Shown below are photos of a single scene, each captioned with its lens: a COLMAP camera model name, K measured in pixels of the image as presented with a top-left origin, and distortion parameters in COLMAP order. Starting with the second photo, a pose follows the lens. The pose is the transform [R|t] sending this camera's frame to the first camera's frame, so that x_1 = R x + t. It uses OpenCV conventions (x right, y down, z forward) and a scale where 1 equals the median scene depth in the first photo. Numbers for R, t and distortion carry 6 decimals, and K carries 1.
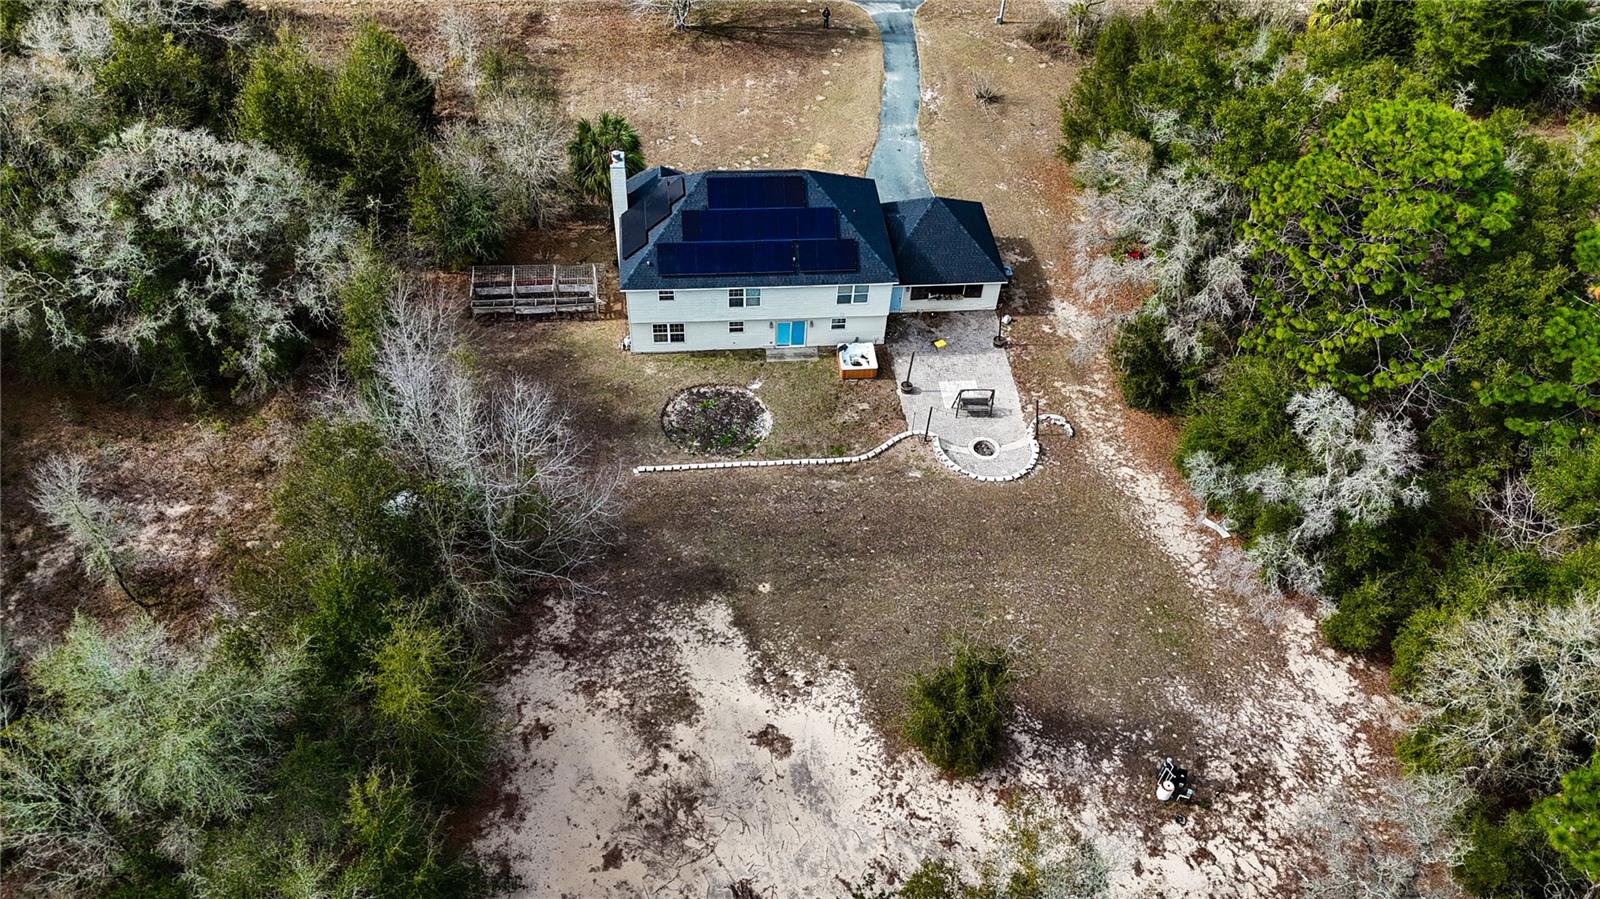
lens RADIAL K [[1169.9, 0, 804.0], [0, 1169.9, 445.9], [0, 0, 1]] dist [0.093445, -0.100296]
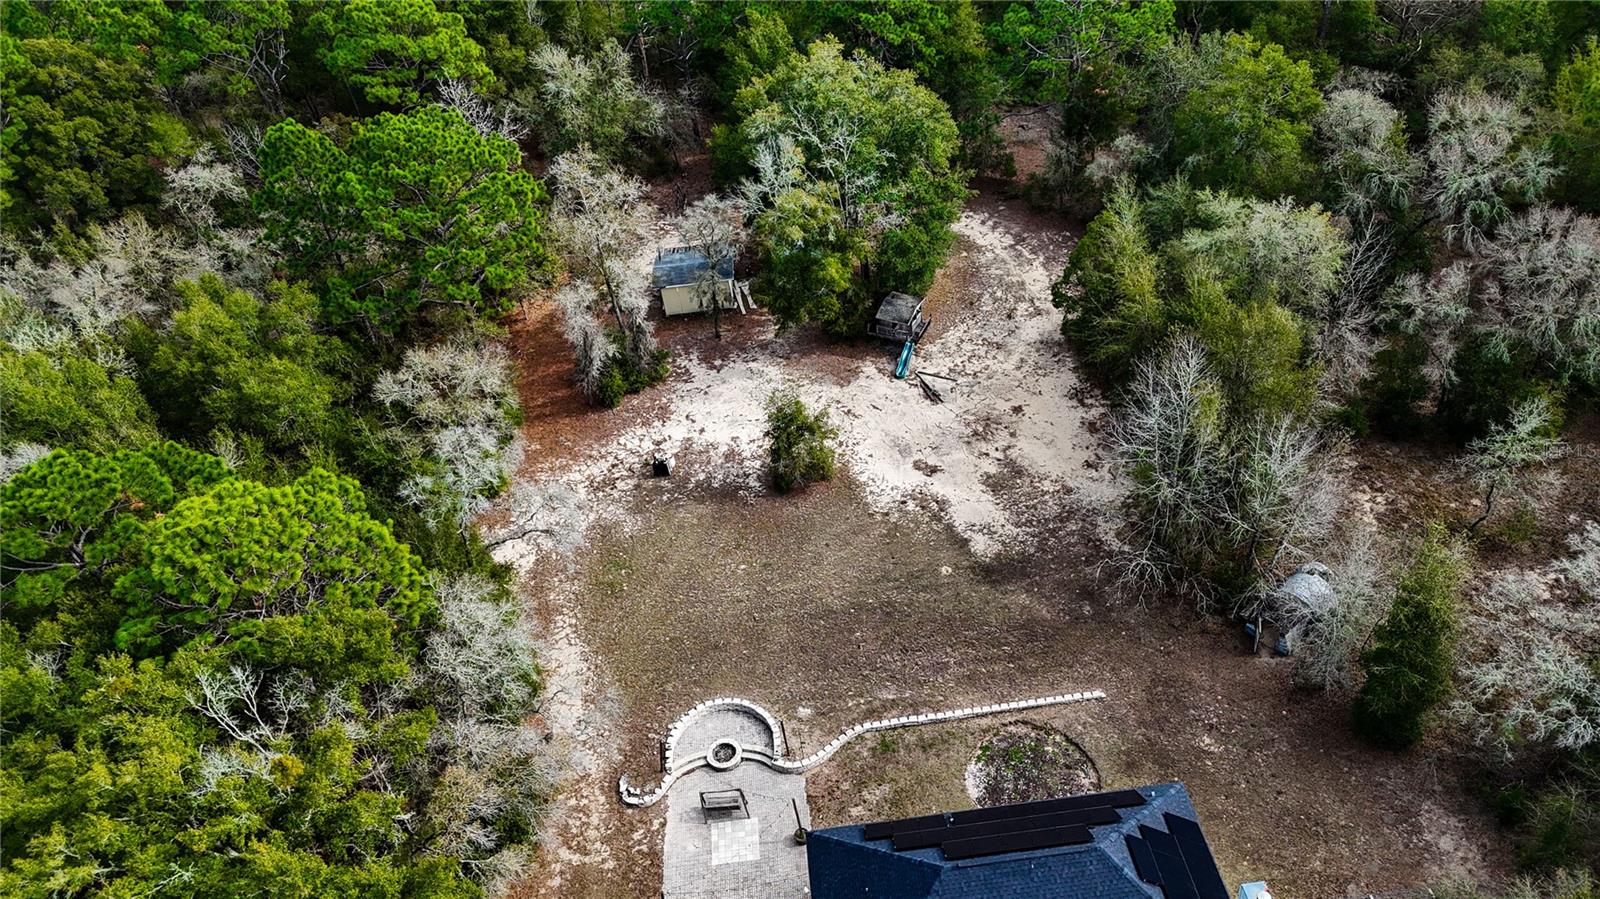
lens RADIAL K [[1169.9, 0, 804.0], [0, 1169.9, 445.9], [0, 0, 1]] dist [0.093445, -0.100296]
pose [[-0.997652, 0.040399, 0.055299, 0.040974], [0.059028, 0.097835, 0.993451, -1.134253], [0.034724, 0.994382, -0.099990, 1.058441]]
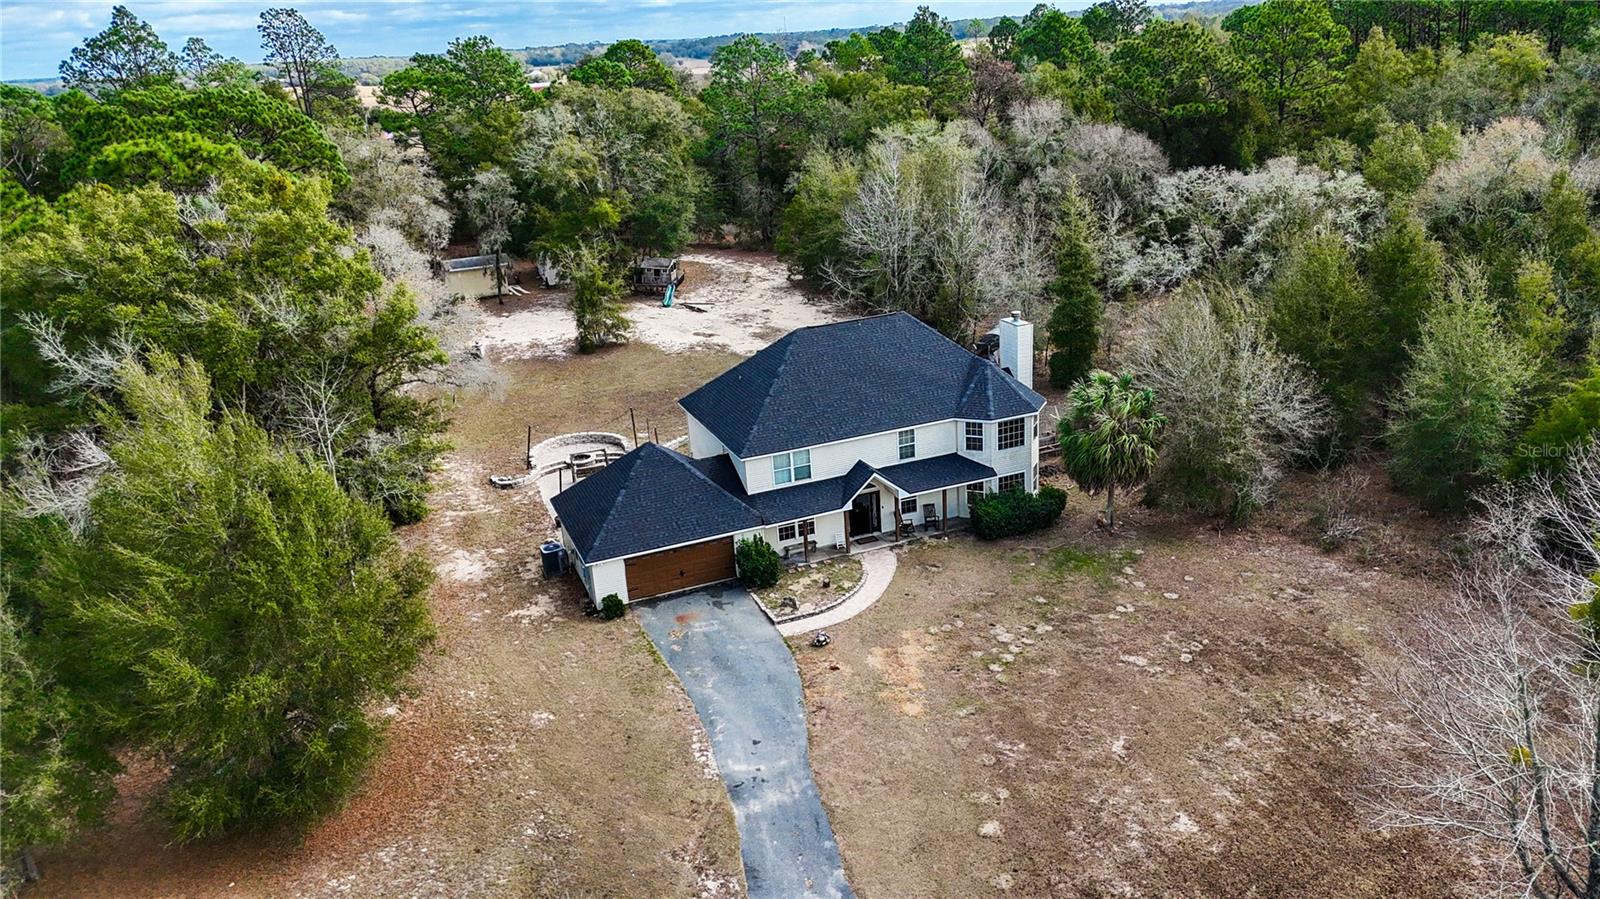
lens RADIAL K [[1169.9, 0, 804.0], [0, 1169.9, 445.9], [0, 0, 1]] dist [0.093445, -0.100296]
pose [[-0.960730, 0.111474, -0.254111, 0.280295], [-0.183278, 0.432664, 0.882729, -1.197912], [0.208346, 0.894637, -0.395242, 1.786234]]
